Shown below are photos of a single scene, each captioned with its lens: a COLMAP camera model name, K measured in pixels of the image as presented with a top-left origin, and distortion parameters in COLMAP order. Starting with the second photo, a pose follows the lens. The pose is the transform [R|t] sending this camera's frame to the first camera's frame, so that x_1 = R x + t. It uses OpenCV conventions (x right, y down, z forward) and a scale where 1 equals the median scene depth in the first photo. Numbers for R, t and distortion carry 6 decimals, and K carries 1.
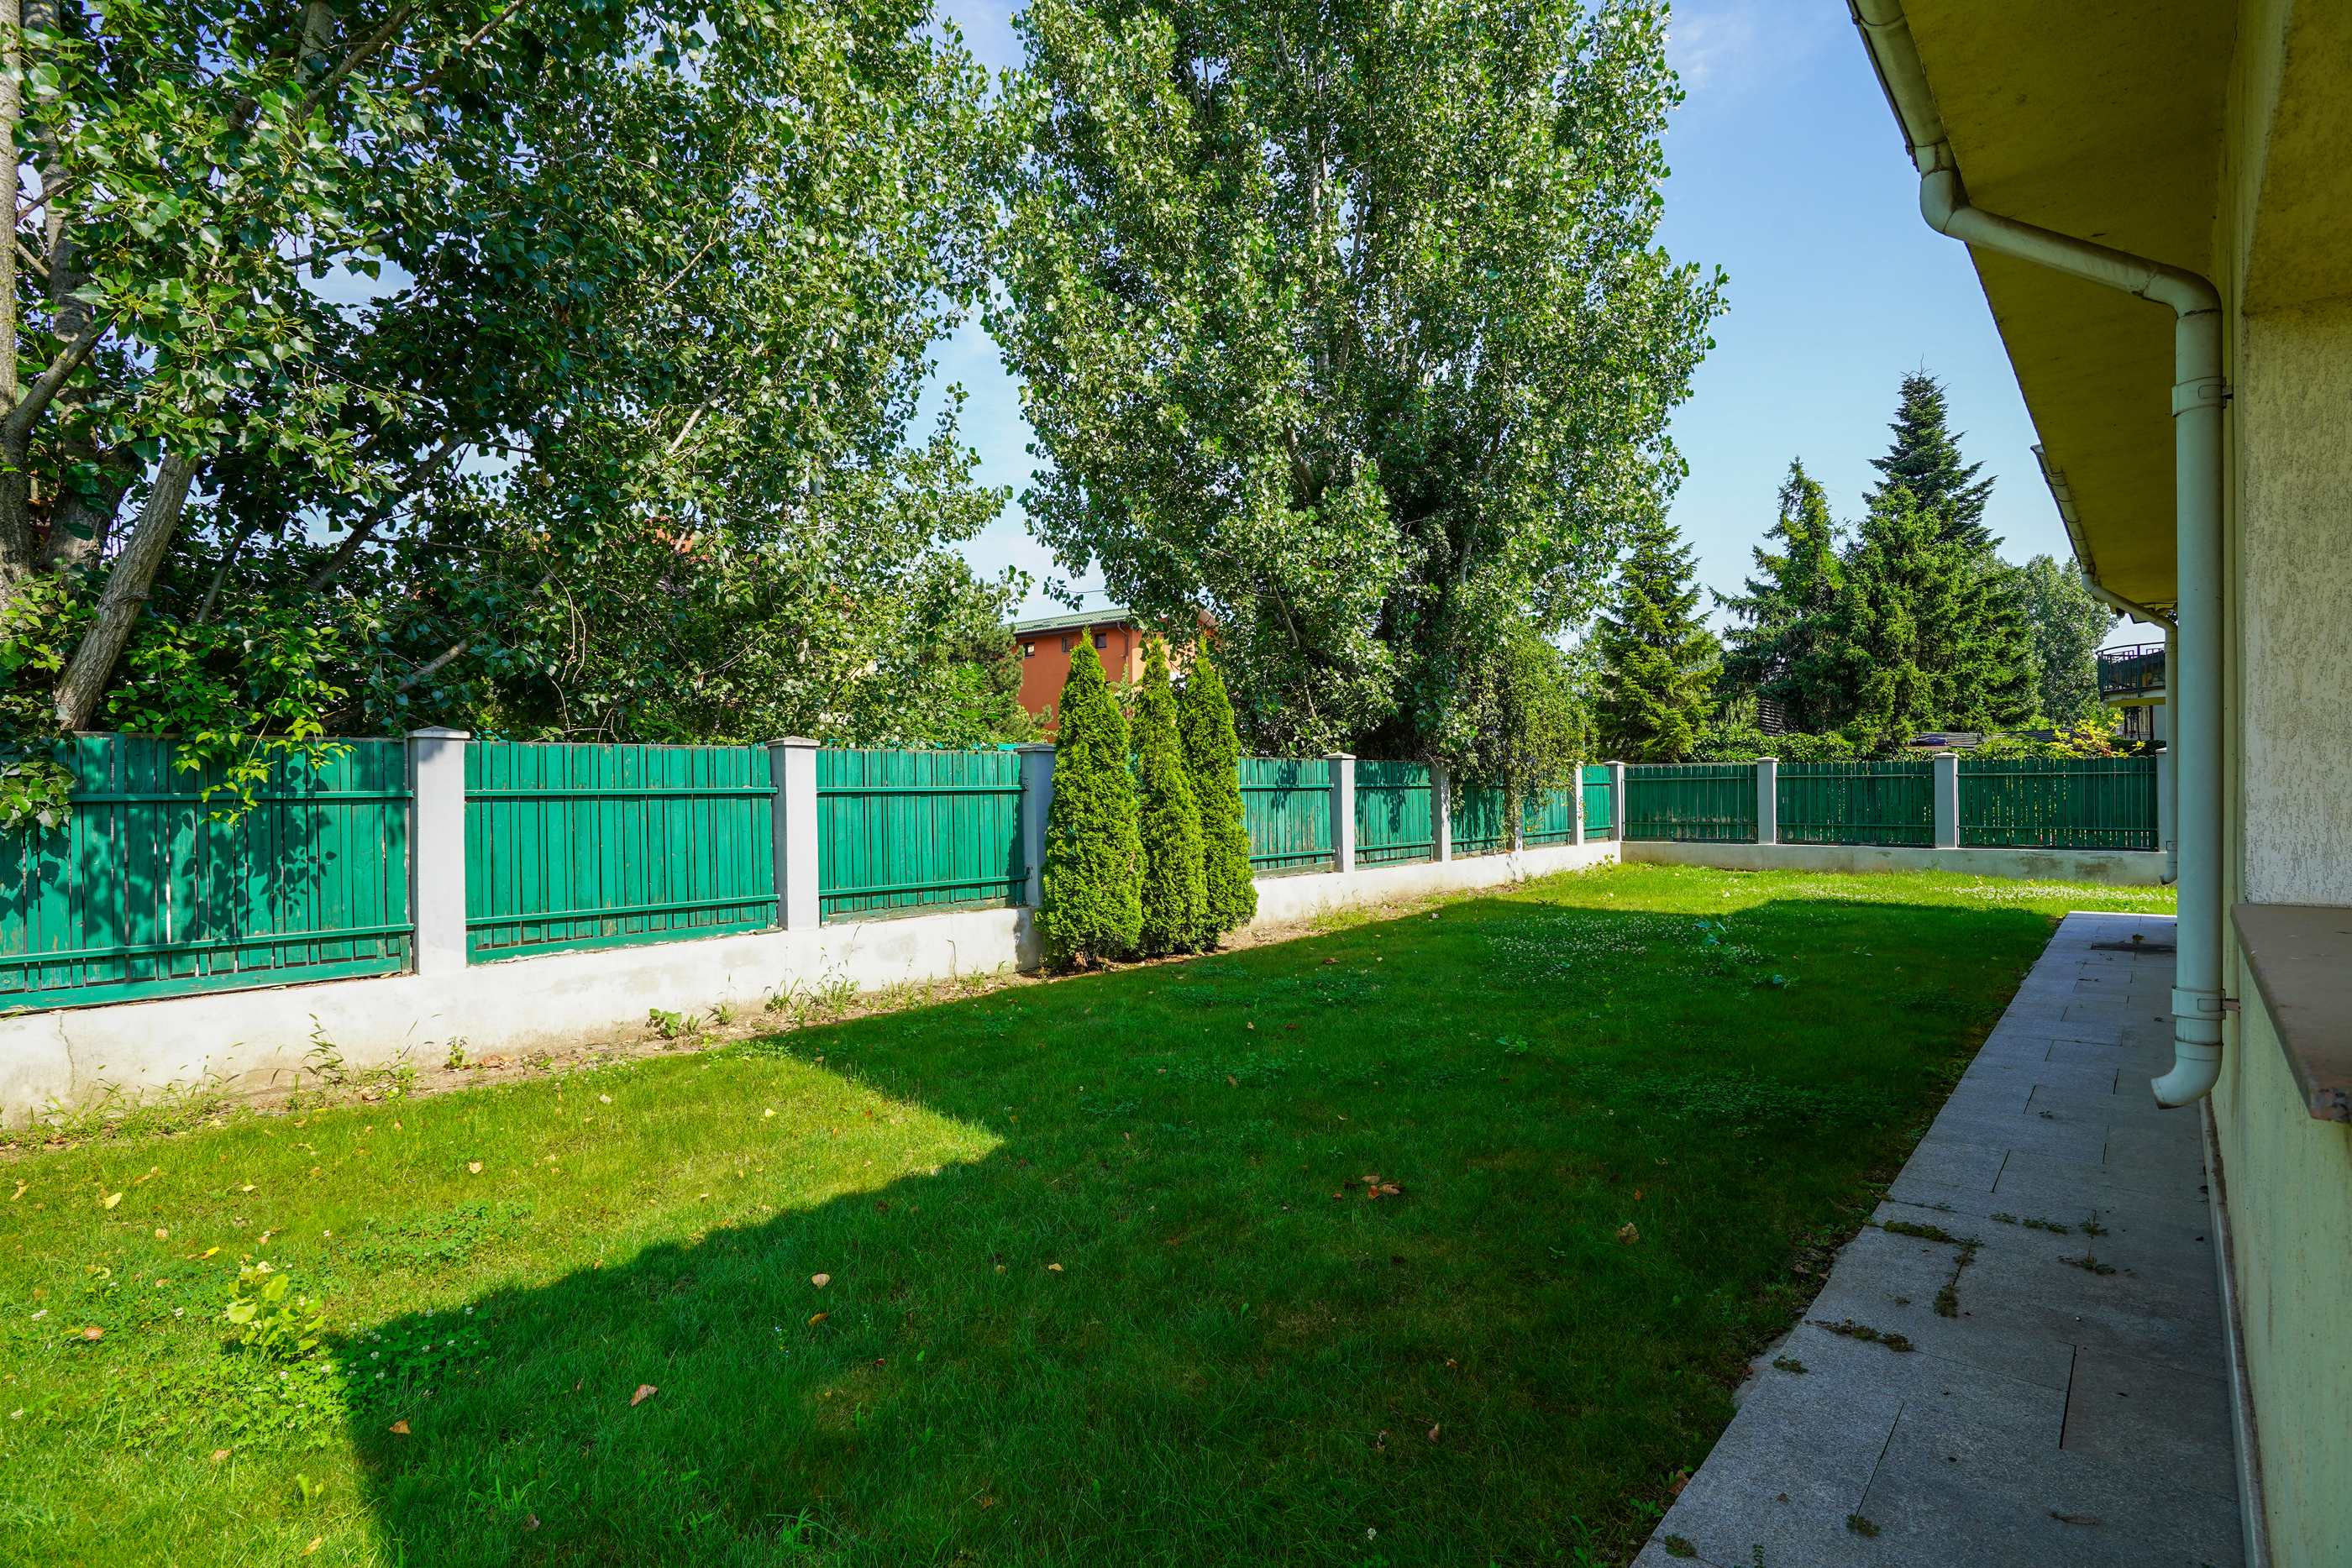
lens RADIAL K [[1084.4, 0, 1155.9], [0, 1084.4, 782.5], [0, 0, 1]] dist [-0.064258, 0.022710]
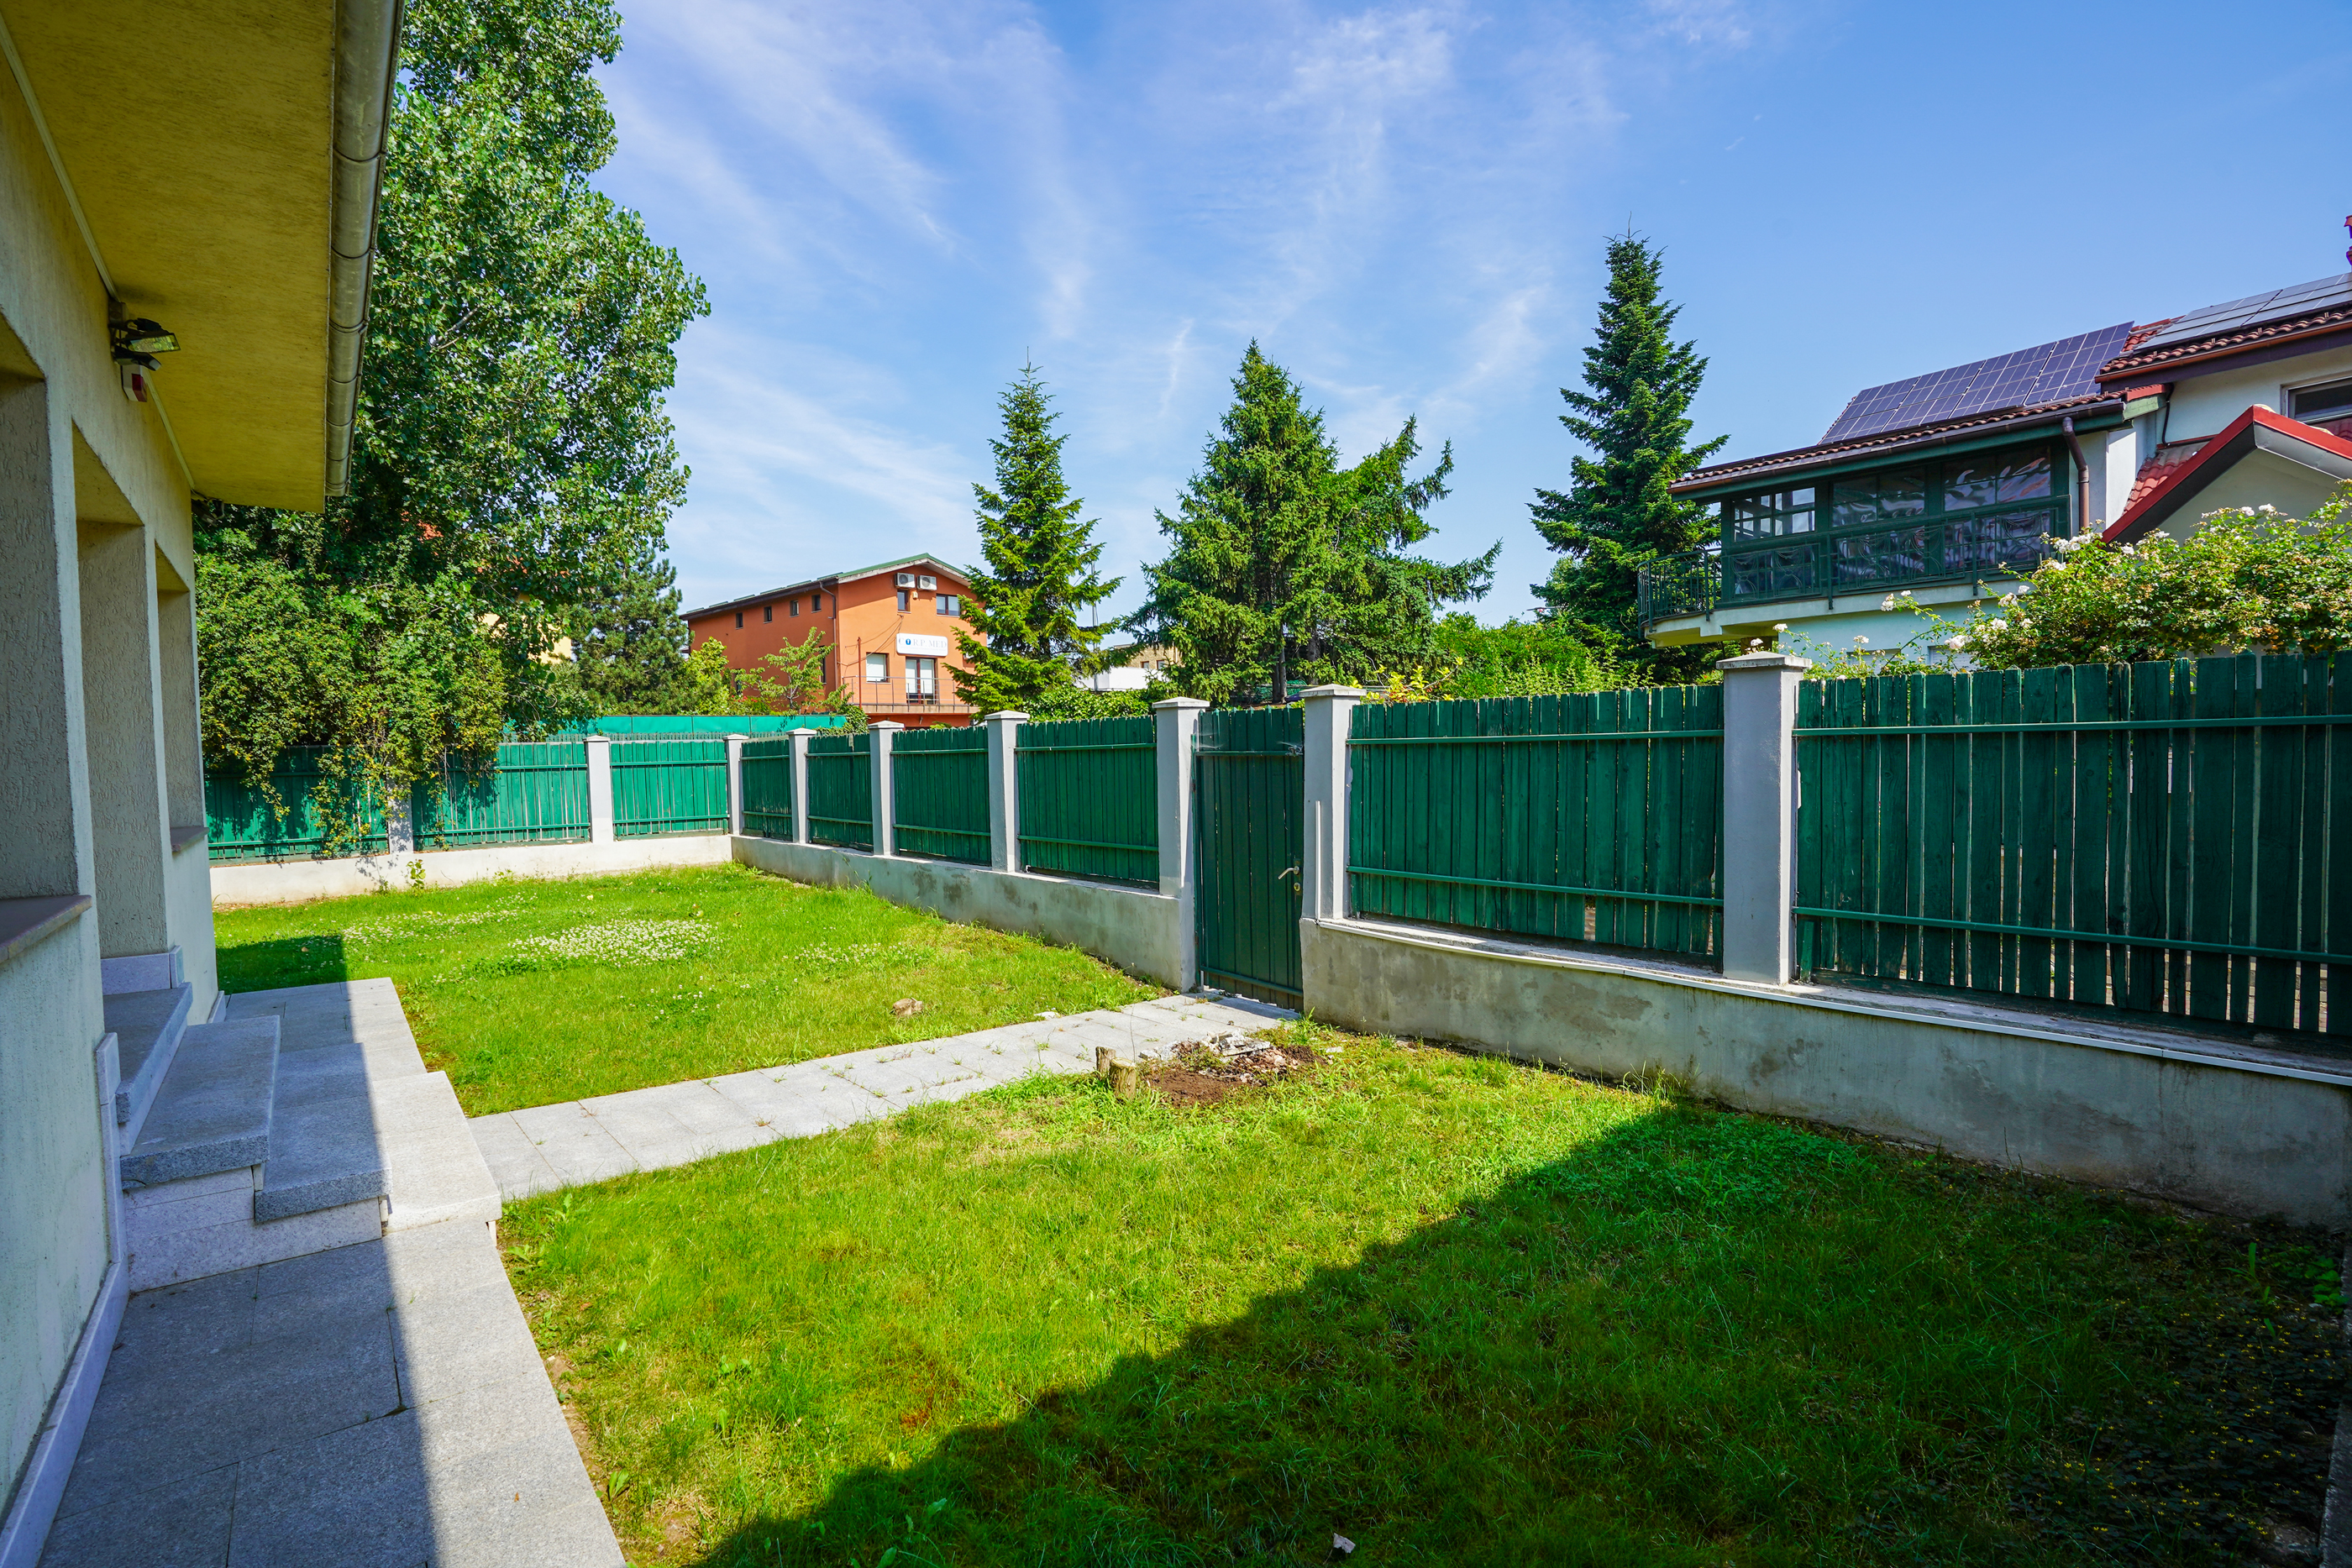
lens RADIAL K [[1084.4, 0, 1161.6], [0, 1084.4, 796.7], [0, 0, 1]] dist [-0.064258, 0.022710]
pose [[0.992657, -0.009727, -0.120568, 2.130717], [0.015122, 0.998921, 0.043912, -0.011892], [0.120011, -0.045413, 0.991733, 0.617501]]
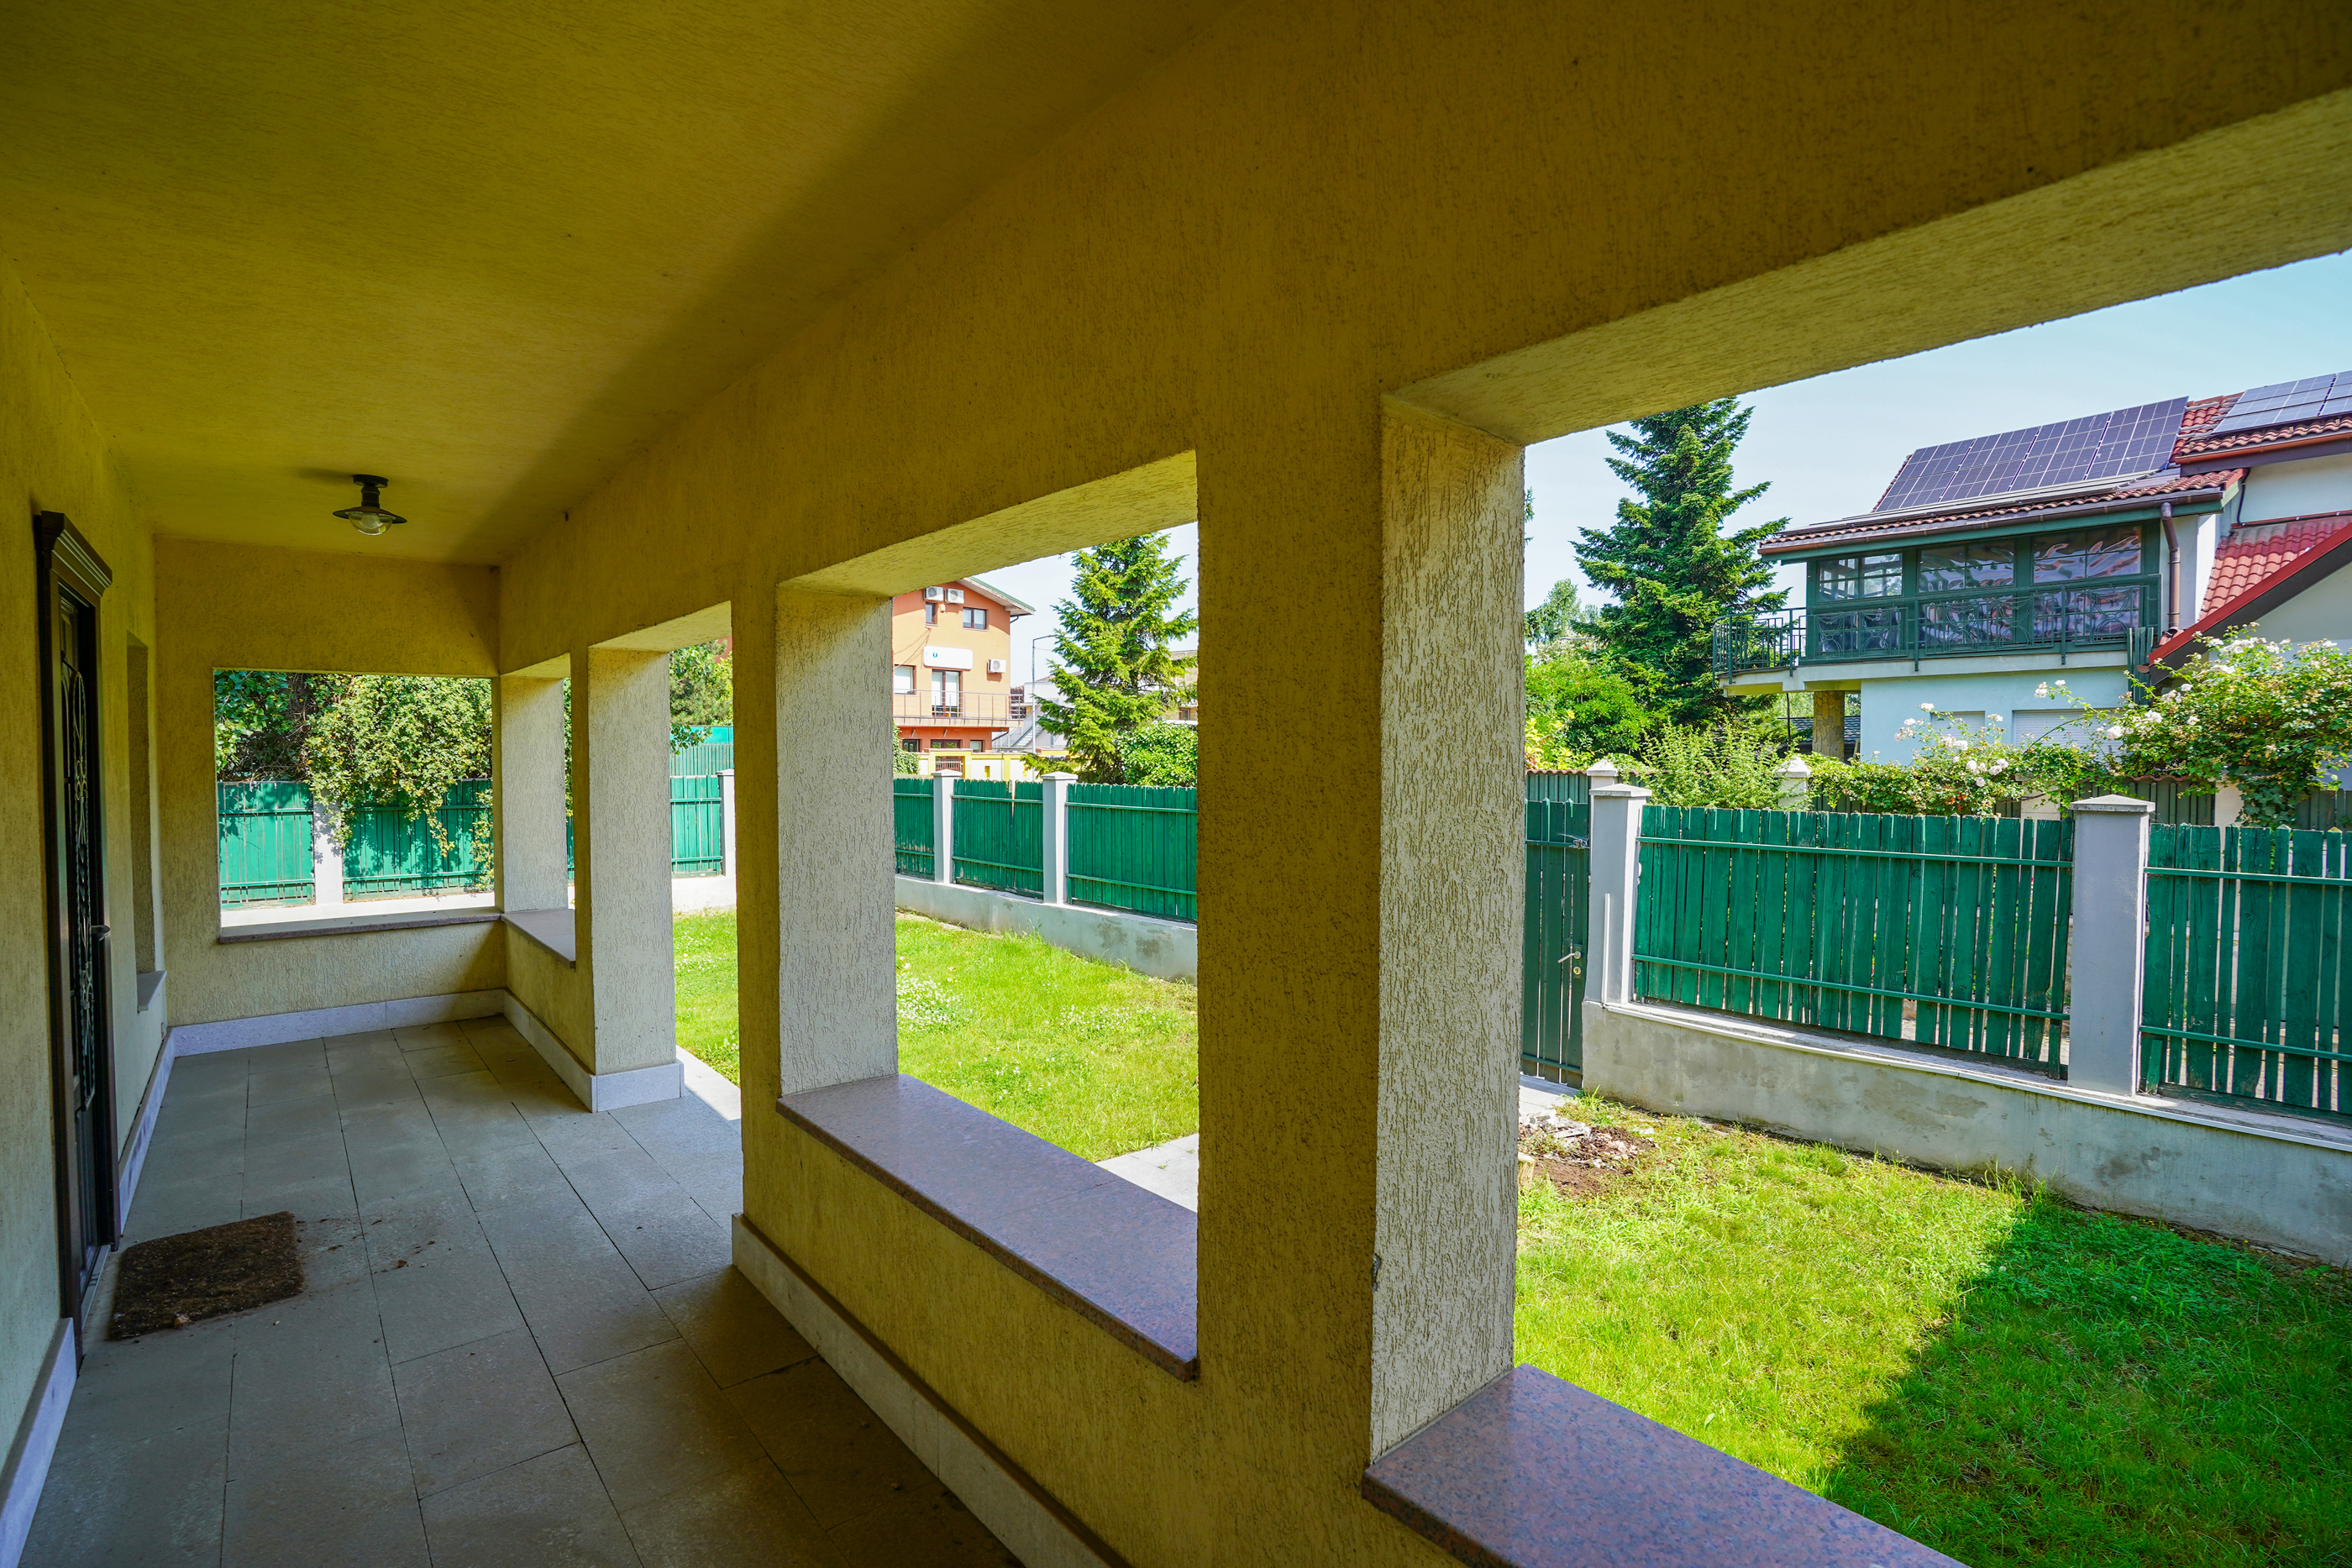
lens RADIAL K [[1084.4, 0, 1155.8], [0, 1084.4, 792.2], [0, 0, 1]] dist [-0.064258, 0.022710]
pose [[0.995308, 0.010384, -0.096201, 1.850326], [-0.006898, 0.999310, 0.036496, -0.086263], [0.096513, -0.035661, 0.994693, 0.543878]]
